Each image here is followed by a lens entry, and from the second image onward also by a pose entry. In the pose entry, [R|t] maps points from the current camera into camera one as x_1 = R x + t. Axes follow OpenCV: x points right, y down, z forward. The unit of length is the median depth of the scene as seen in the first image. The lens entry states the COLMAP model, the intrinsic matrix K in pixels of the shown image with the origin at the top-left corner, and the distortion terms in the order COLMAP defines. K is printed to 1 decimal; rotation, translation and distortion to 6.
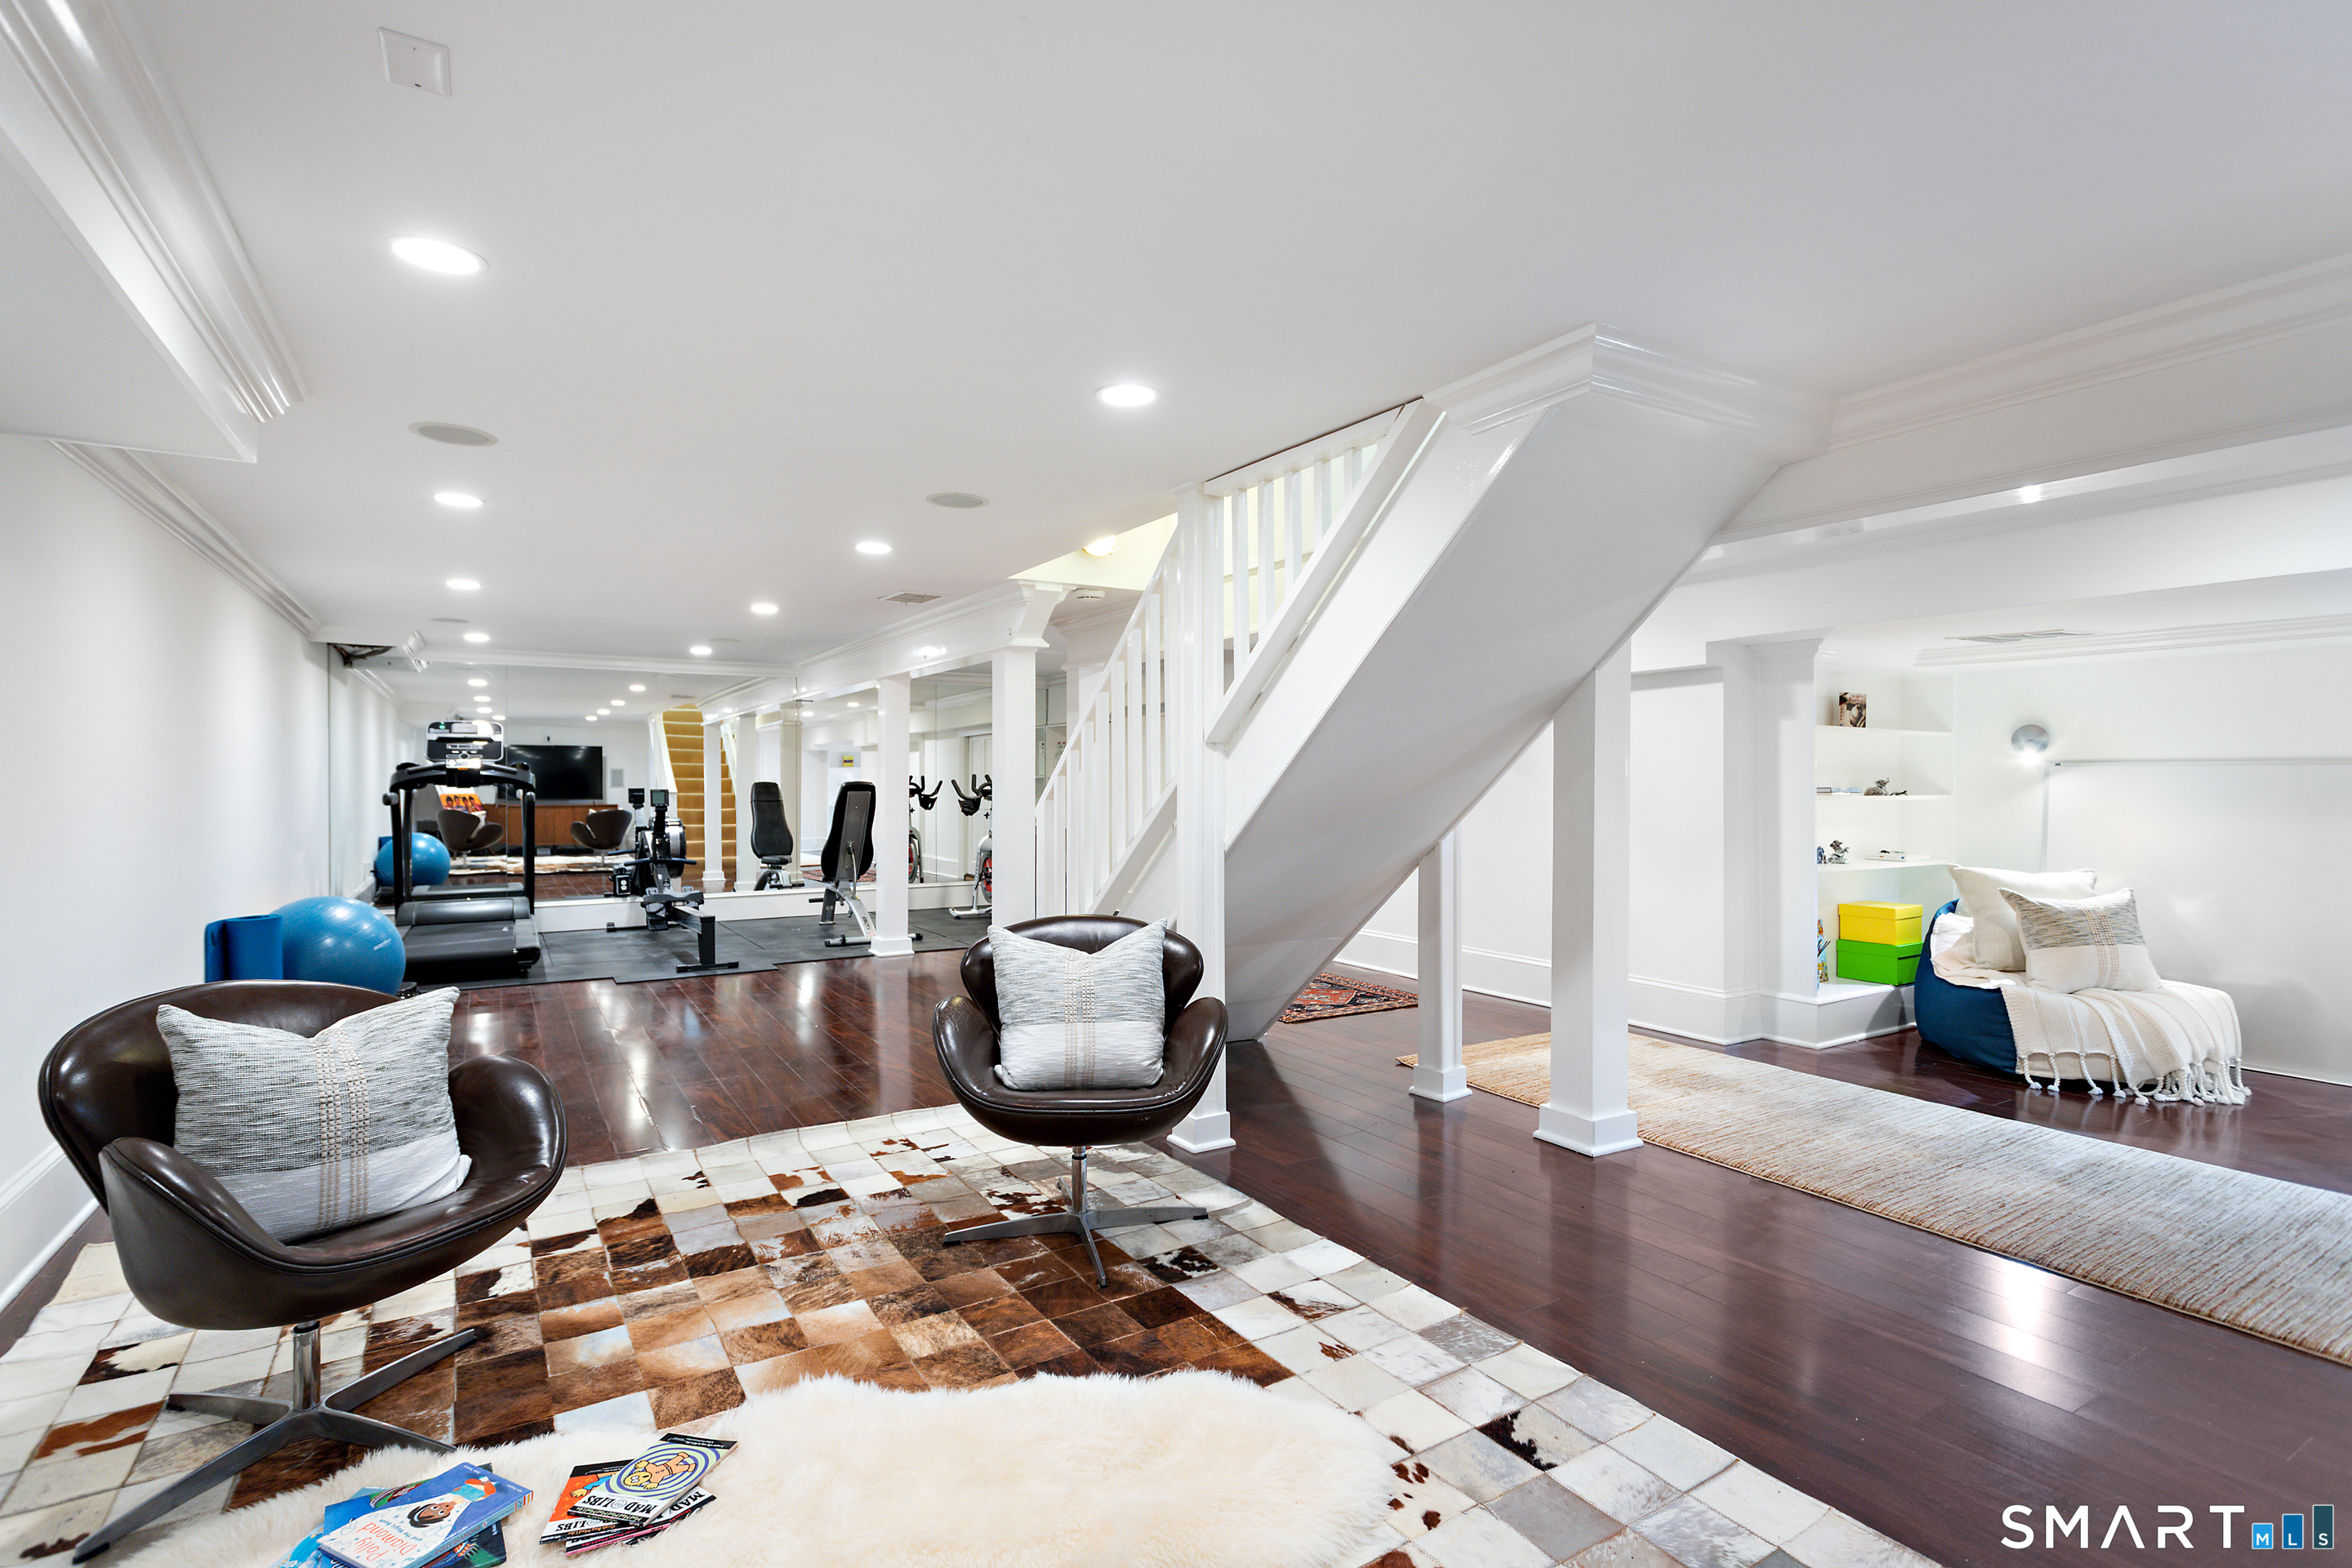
lens RADIAL K [[1118.5, 0, 1168.0], [0, 1118.5, 787.7], [0, 0, 1]] dist [0.003503, -0.000960]
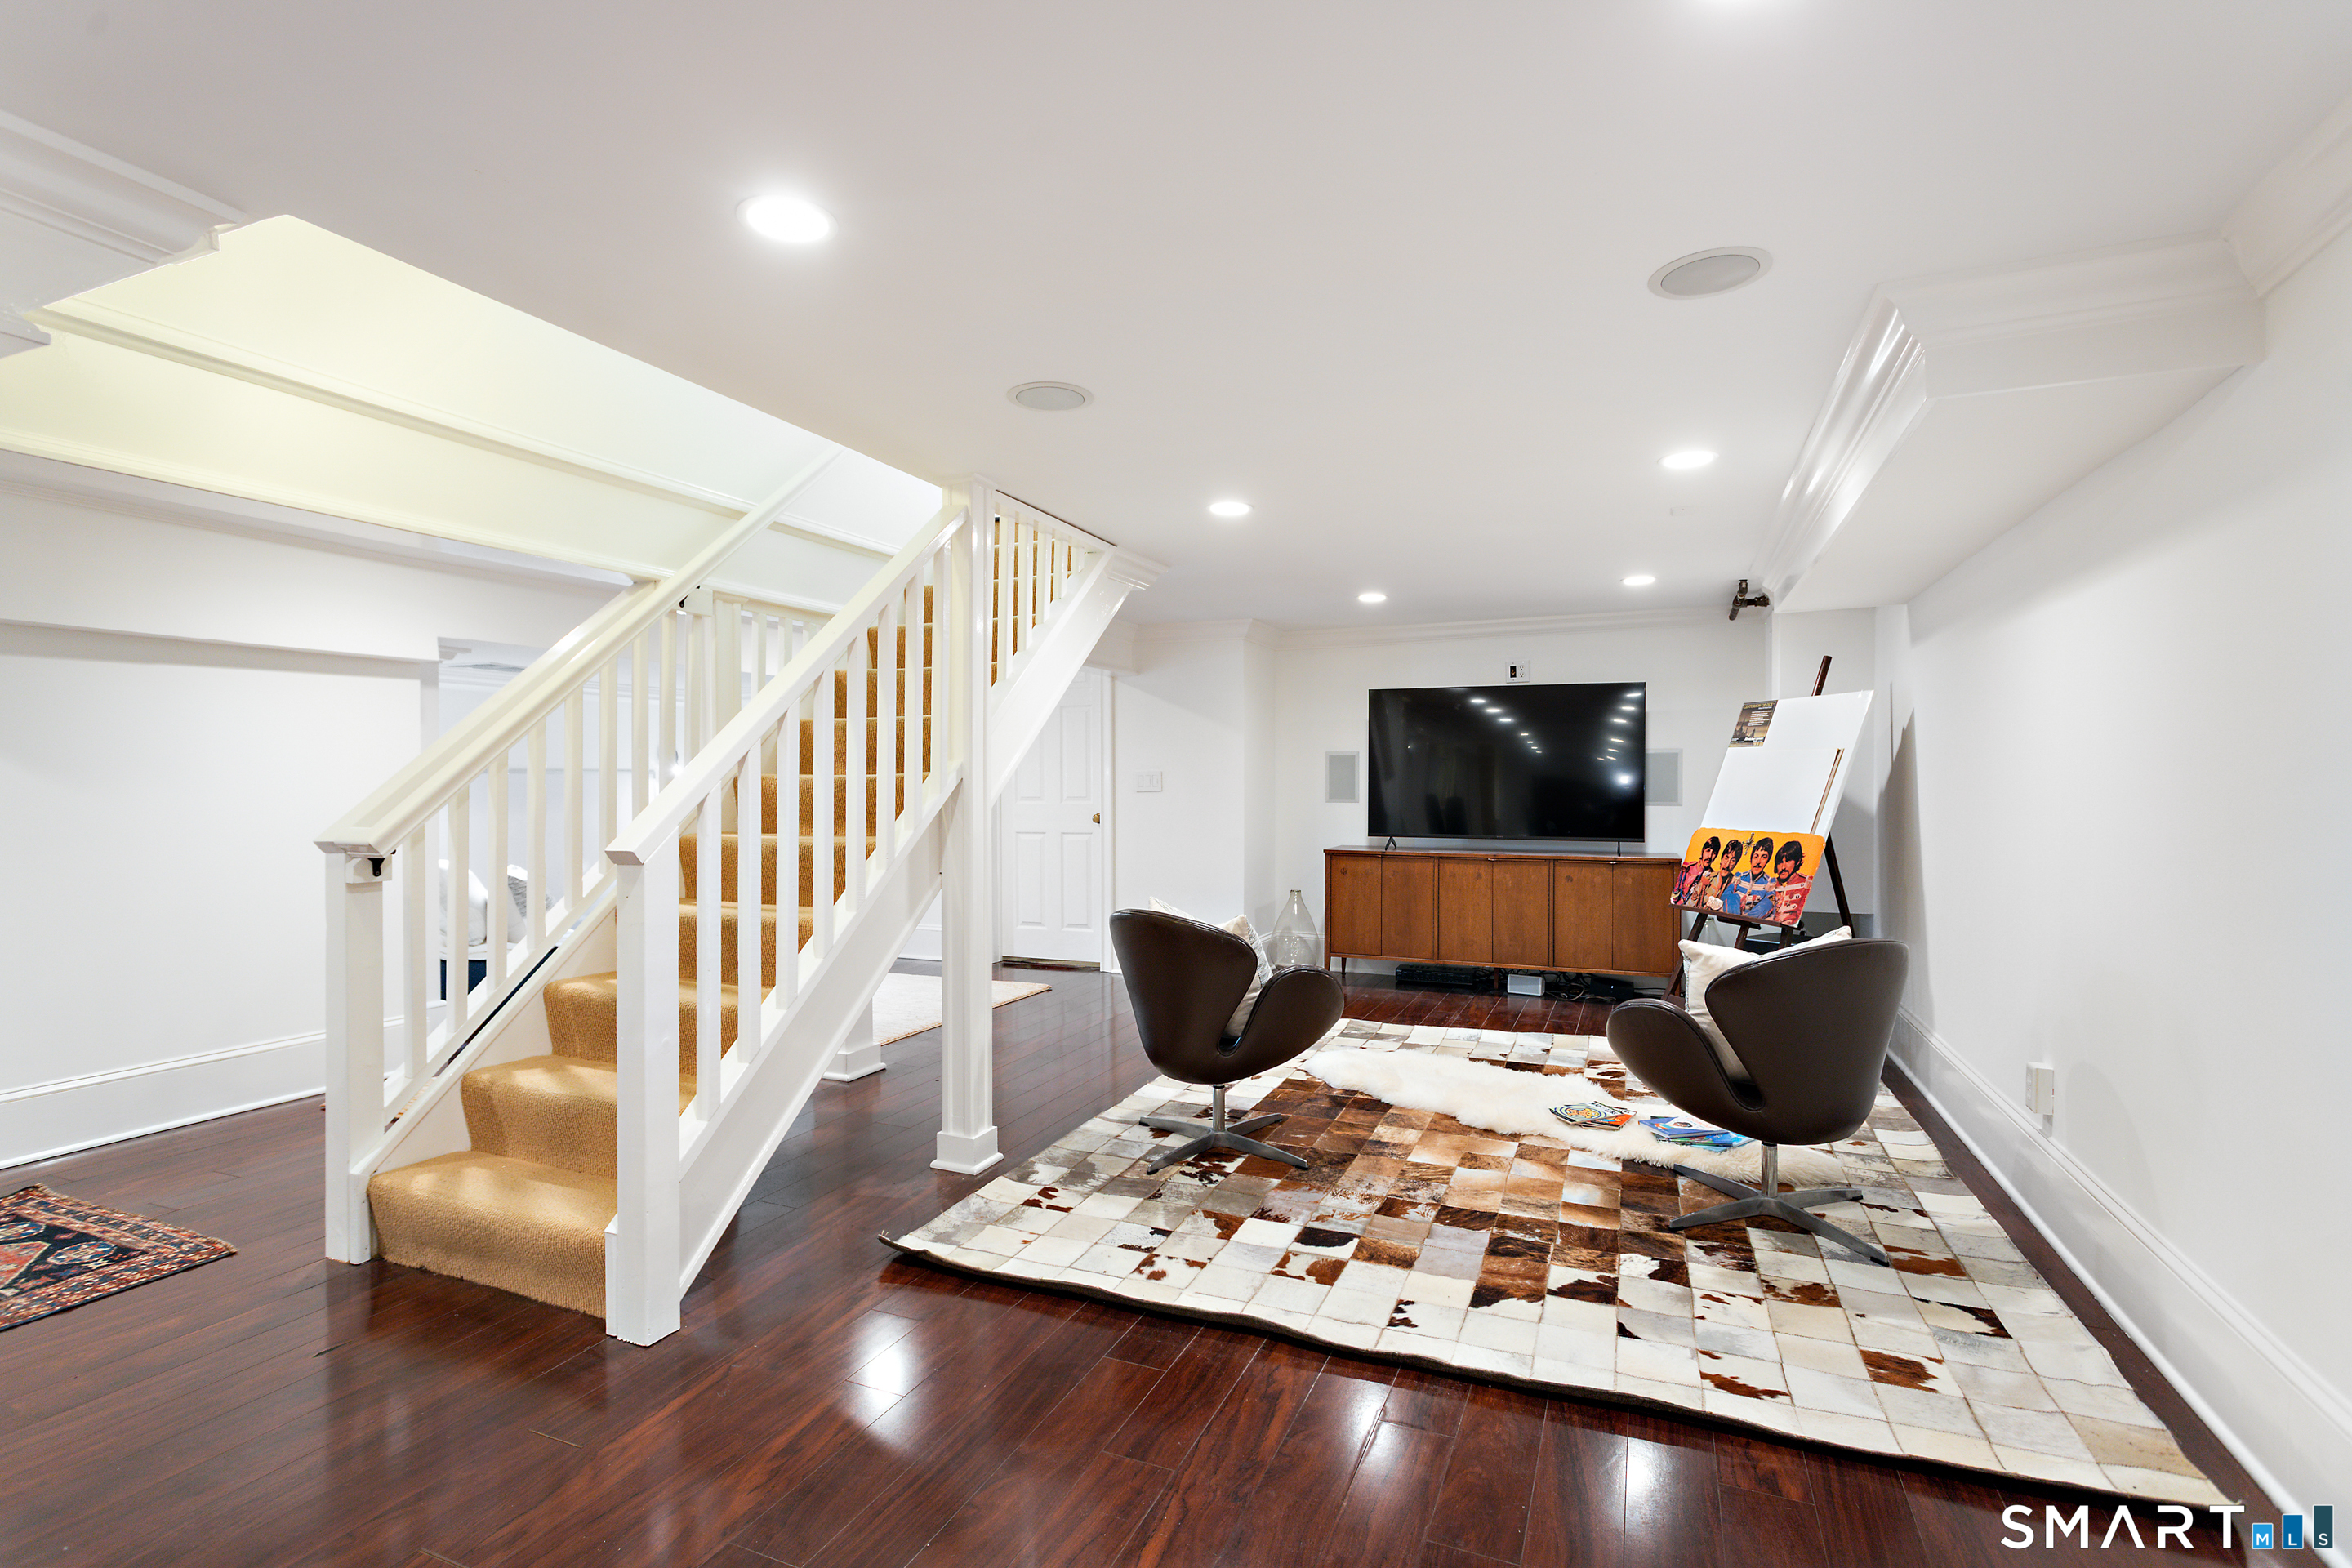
lens RADIAL K [[1118.5, 0, 1169.3], [0, 1118.5, 782.2], [0, 0, 1]] dist [0.003503, -0.000960]
pose [[-0.581081, 0.003765, 0.813837, -1.138848], [0.006149, 0.999981, -0.000236, -0.012247], [-0.813822, 0.004867, -0.581094, 1.888186]]
